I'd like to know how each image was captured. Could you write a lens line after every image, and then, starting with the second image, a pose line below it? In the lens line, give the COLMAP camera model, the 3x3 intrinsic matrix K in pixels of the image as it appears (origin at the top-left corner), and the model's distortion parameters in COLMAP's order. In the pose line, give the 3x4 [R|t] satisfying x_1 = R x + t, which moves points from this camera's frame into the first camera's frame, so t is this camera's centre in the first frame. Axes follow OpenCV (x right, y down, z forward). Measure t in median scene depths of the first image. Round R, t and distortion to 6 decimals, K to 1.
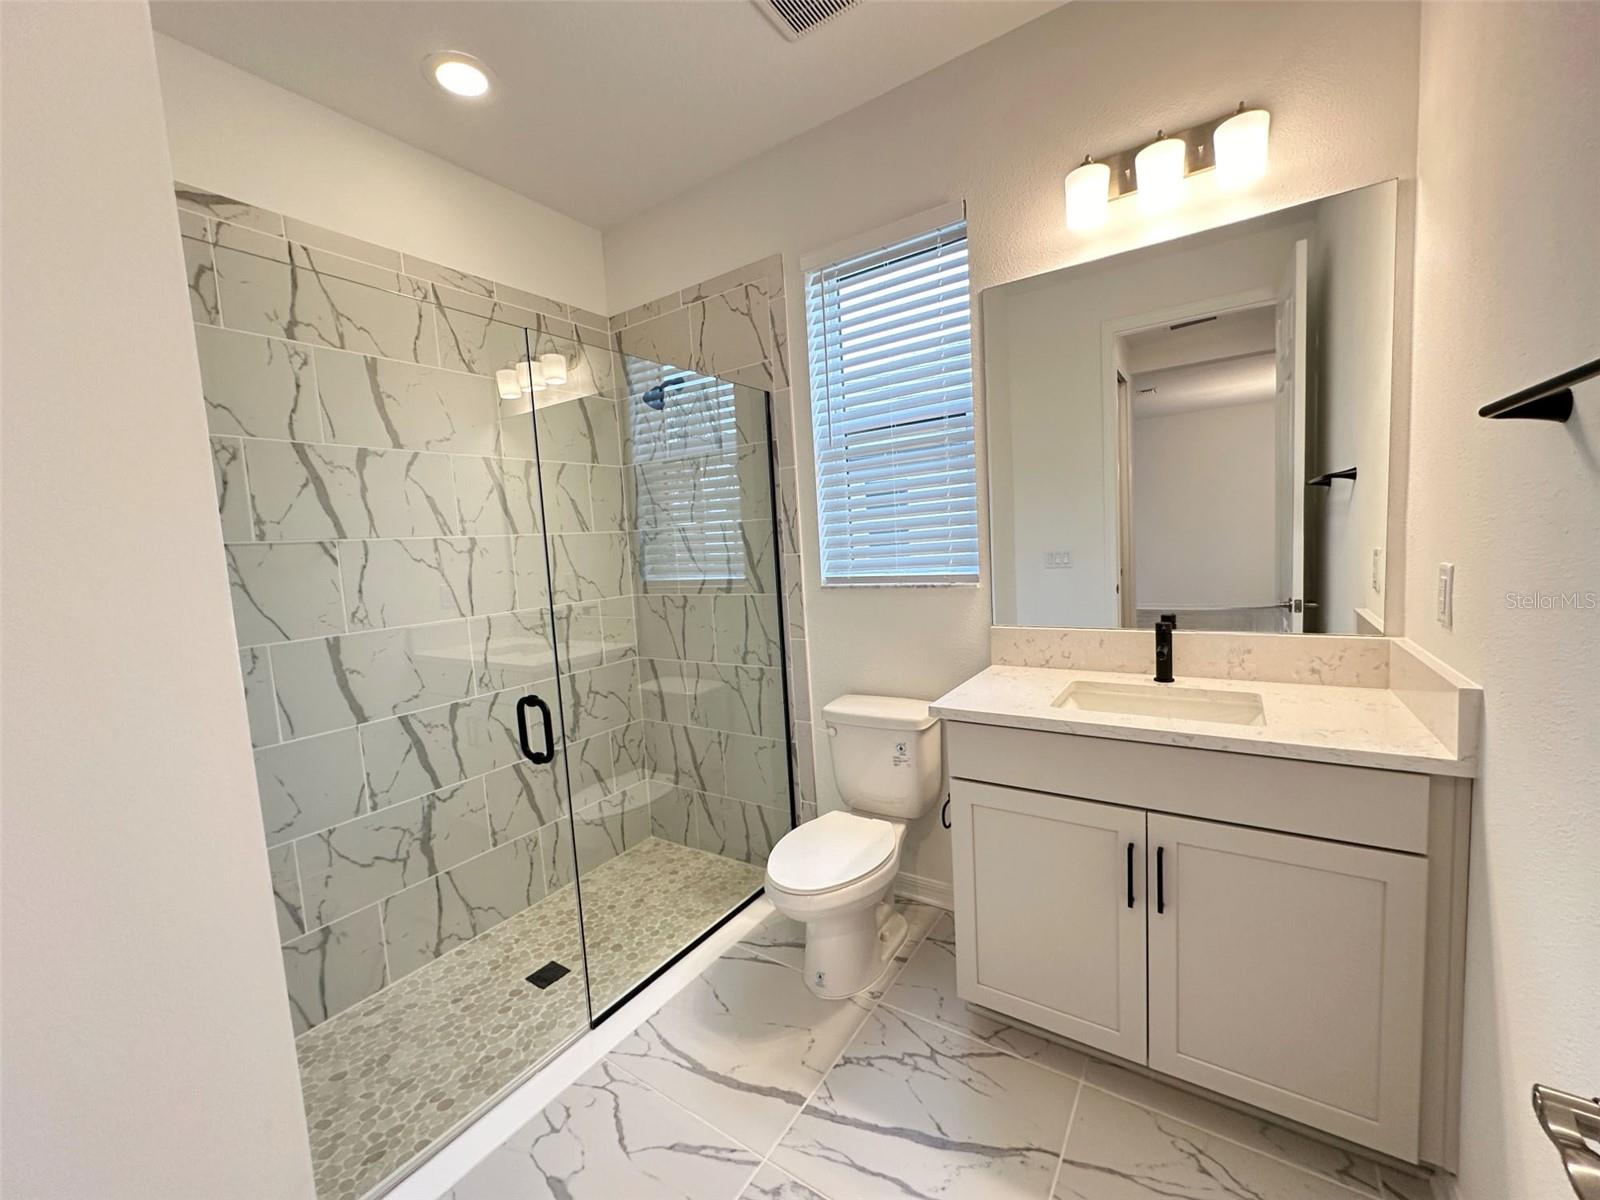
lens RADIAL K [[640.7, 0, 799.7], [0, 640.7, 598.2], [0, 0, 1]] dist [0.000630, 0.000595]
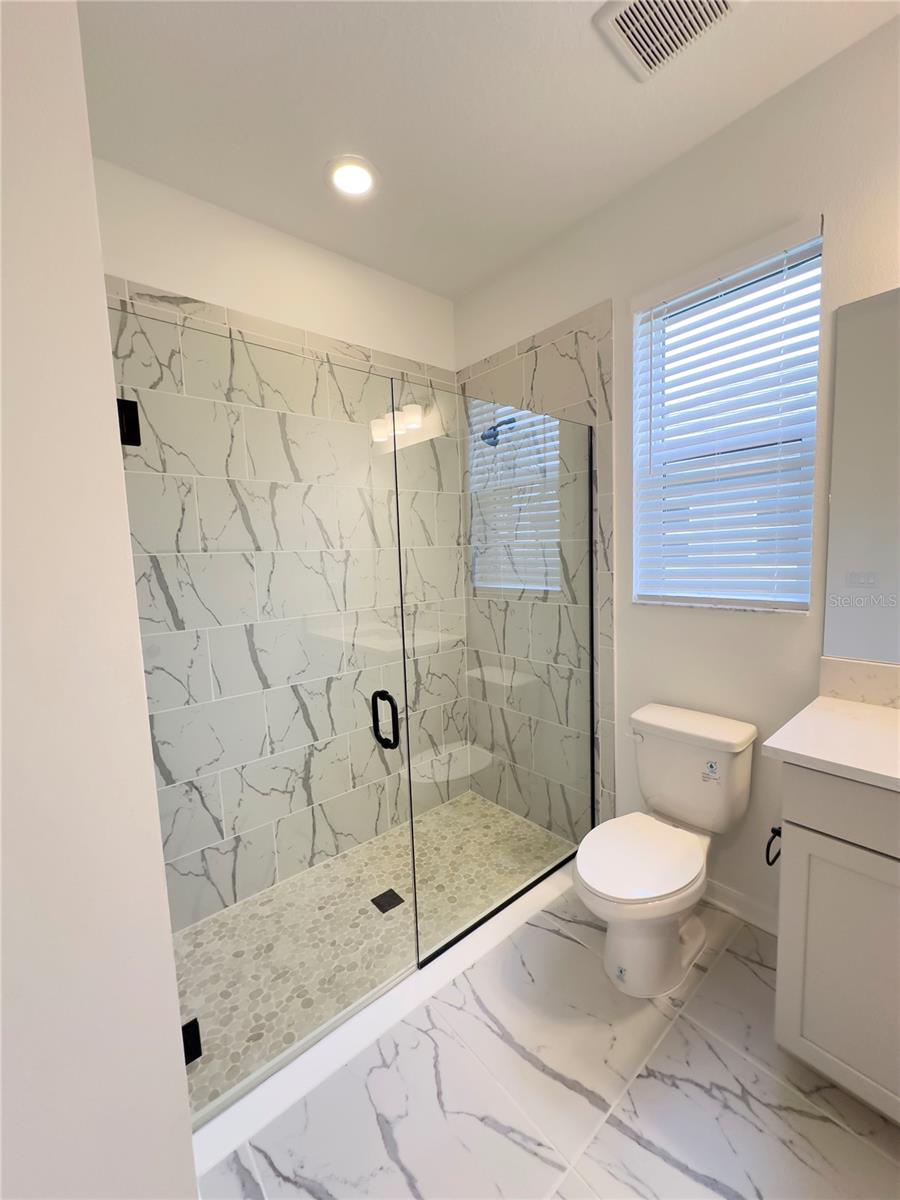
lens RADIAL K [[480.5, 0, 450.2], [0, 480.5, 598.9], [0, 0, 1]] dist [-0.001158, 0.000882]
pose [[0.961941, 0.051498, -0.268362, -0.053979], [-0.045572, 0.998561, 0.028269, -0.039029], [0.269432, -0.014964, 0.962903, 0.140517]]
